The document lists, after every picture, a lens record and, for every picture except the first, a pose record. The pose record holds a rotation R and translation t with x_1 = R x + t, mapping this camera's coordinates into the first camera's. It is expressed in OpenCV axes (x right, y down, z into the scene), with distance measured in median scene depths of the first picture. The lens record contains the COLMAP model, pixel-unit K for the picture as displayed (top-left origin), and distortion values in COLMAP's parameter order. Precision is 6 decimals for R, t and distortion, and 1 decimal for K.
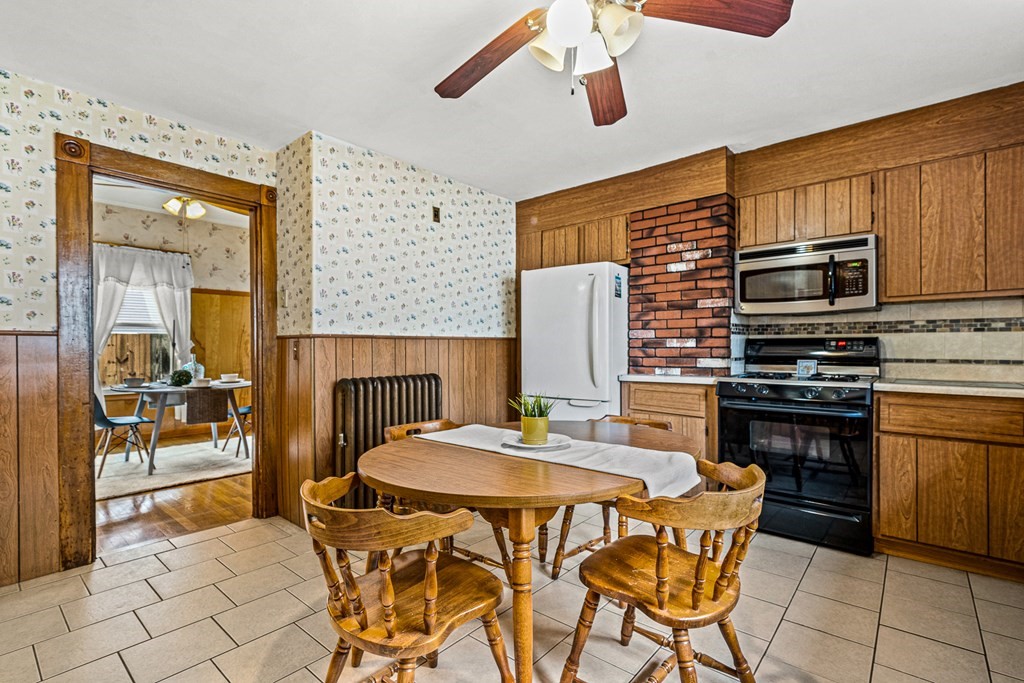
lens RADIAL K [[474.3, 0, 512.6], [0, 474.3, 344.9], [0, 0, 1]] dist [-0.000107, 0.000454]
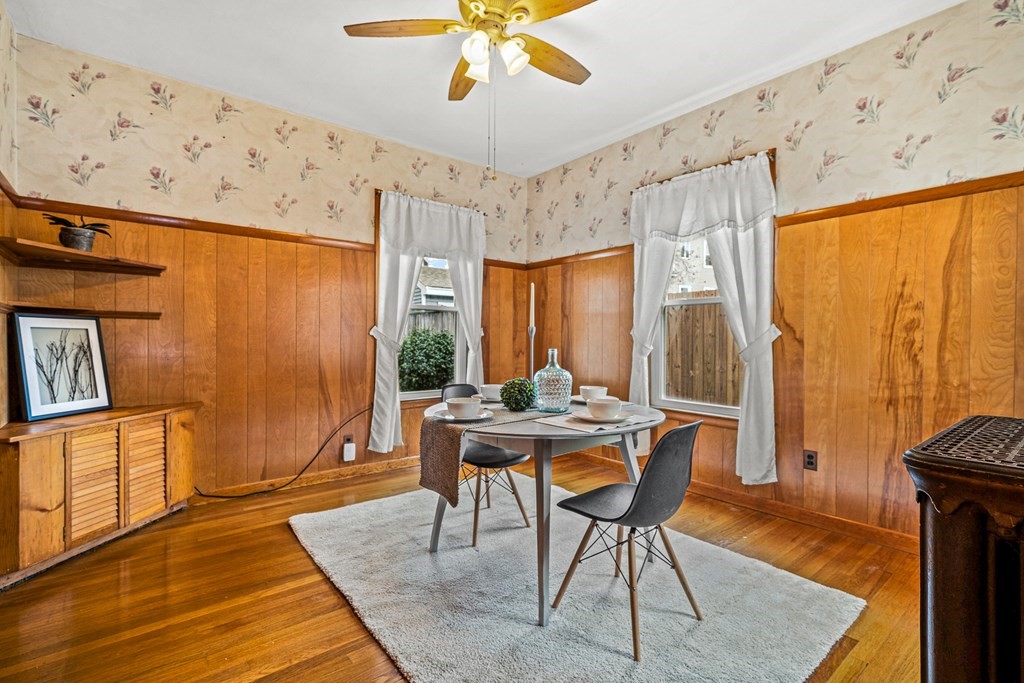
lens RADIAL K [[474.3, 0, 513.0], [0, 474.3, 341.5], [0, 0, 1]] dist [-0.000107, 0.000454]
pose [[-0.180840, 0.003256, -0.983507, -0.142919], [-0.002163, 0.999991, 0.003708, 0.007625], [0.983510, 0.002798, -0.180832, 0.813376]]
